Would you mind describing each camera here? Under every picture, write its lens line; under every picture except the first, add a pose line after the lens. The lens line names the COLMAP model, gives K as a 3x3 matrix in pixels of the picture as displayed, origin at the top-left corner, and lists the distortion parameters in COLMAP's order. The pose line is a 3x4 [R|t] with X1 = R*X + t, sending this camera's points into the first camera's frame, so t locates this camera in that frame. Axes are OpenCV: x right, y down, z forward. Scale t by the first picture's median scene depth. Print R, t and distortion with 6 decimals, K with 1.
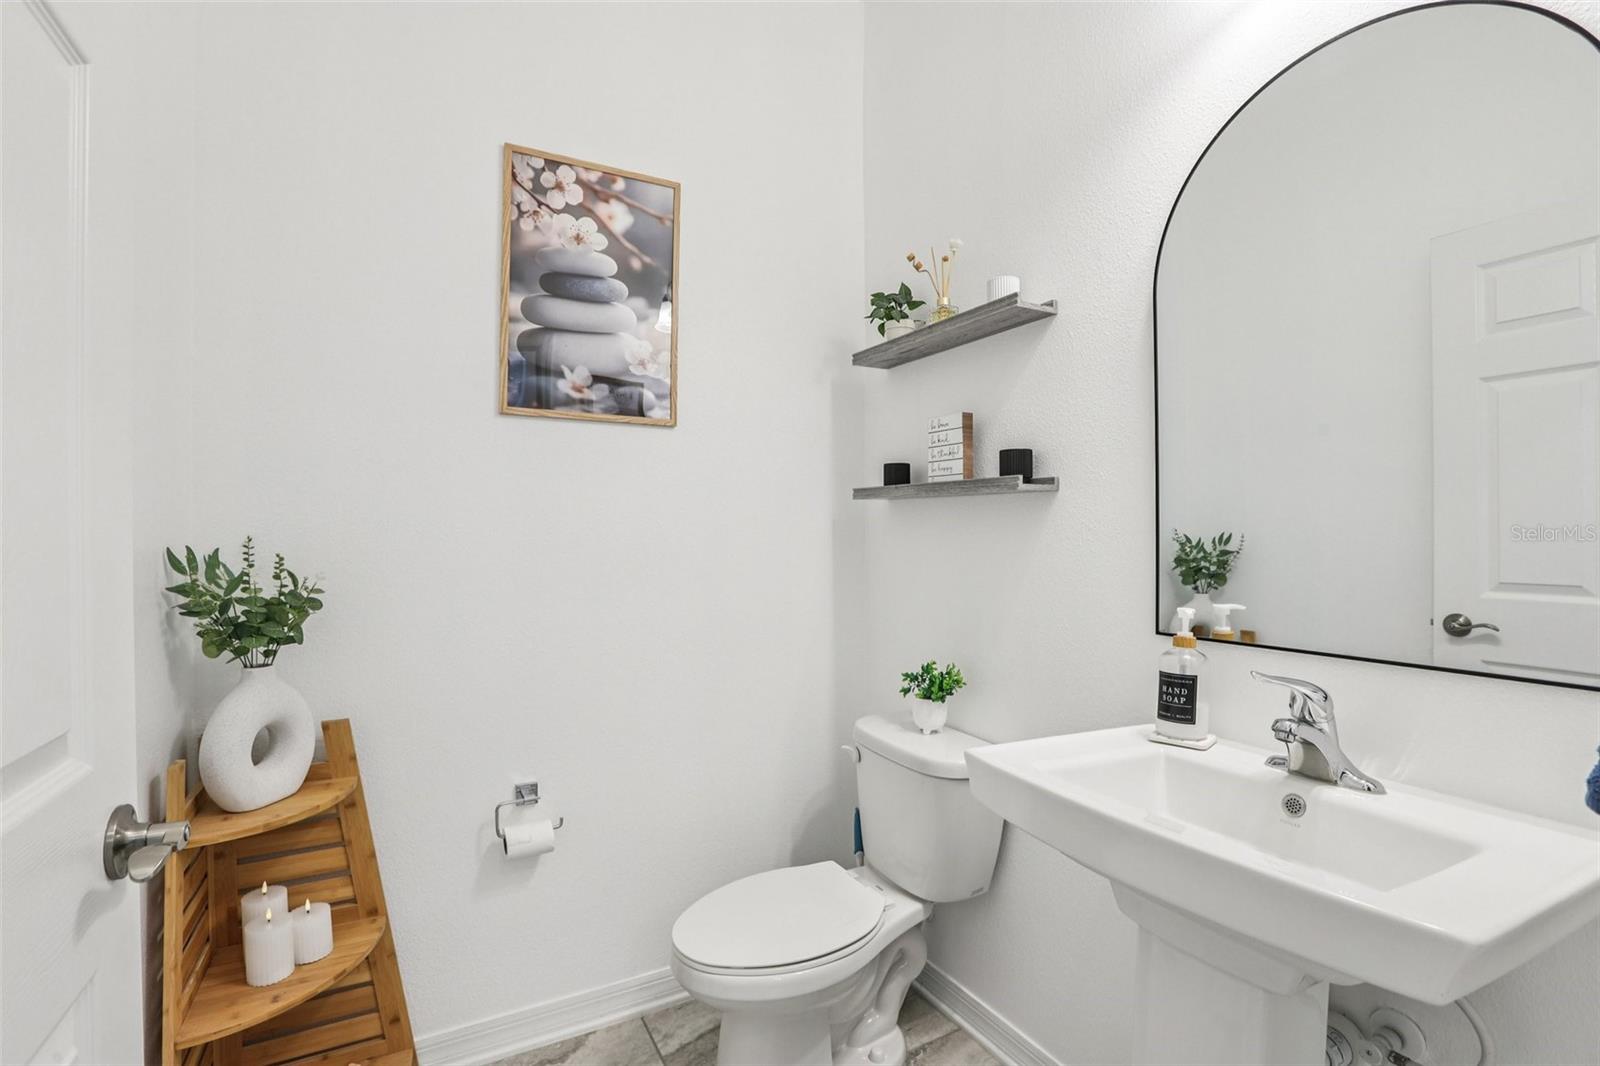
lens RADIAL K [[728.1, 0, 797.2], [0, 728.1, 535.6], [0, 0, 1]] dist [-0.035127, 0.003008]
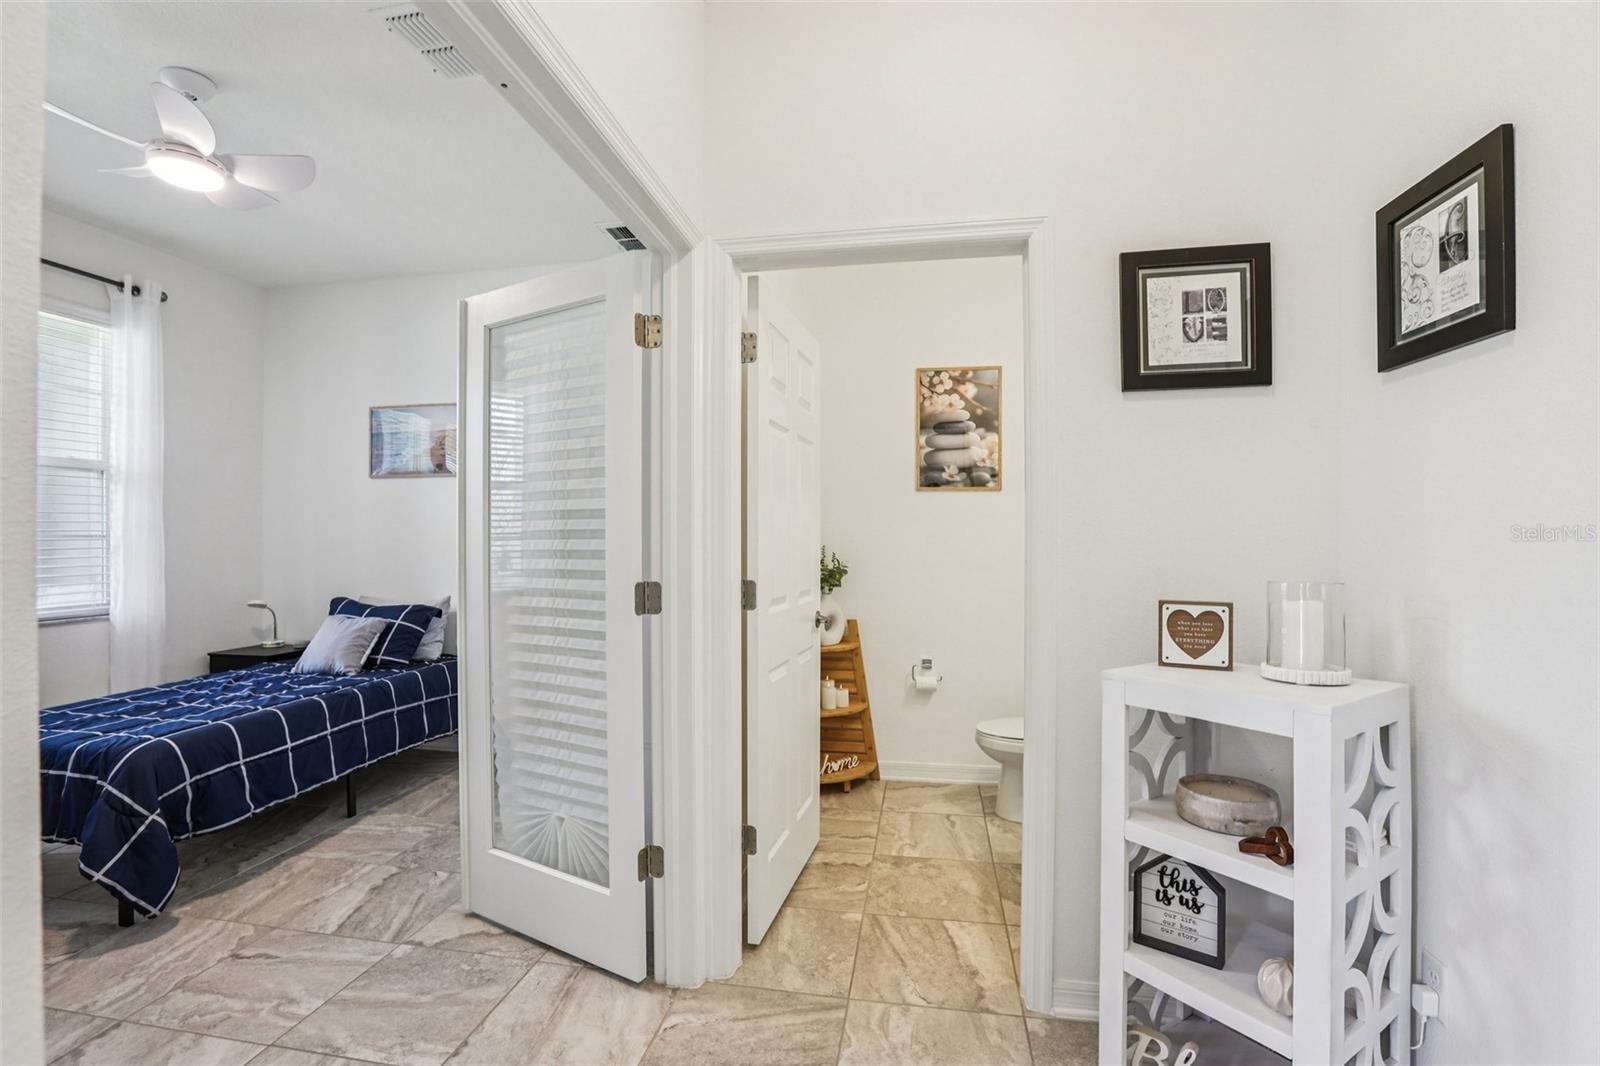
lens RADIAL K [[728.1, 0, 790.5], [0, 728.1, 539.7], [0, 0, 1]] dist [-0.035127, 0.003008]
pose [[0.781594, 0.000683, -0.623787, 0.659600], [-0.001670, 0.999998, -0.000998, -0.015140], [0.623785, 0.001822, 0.781594, -0.956010]]
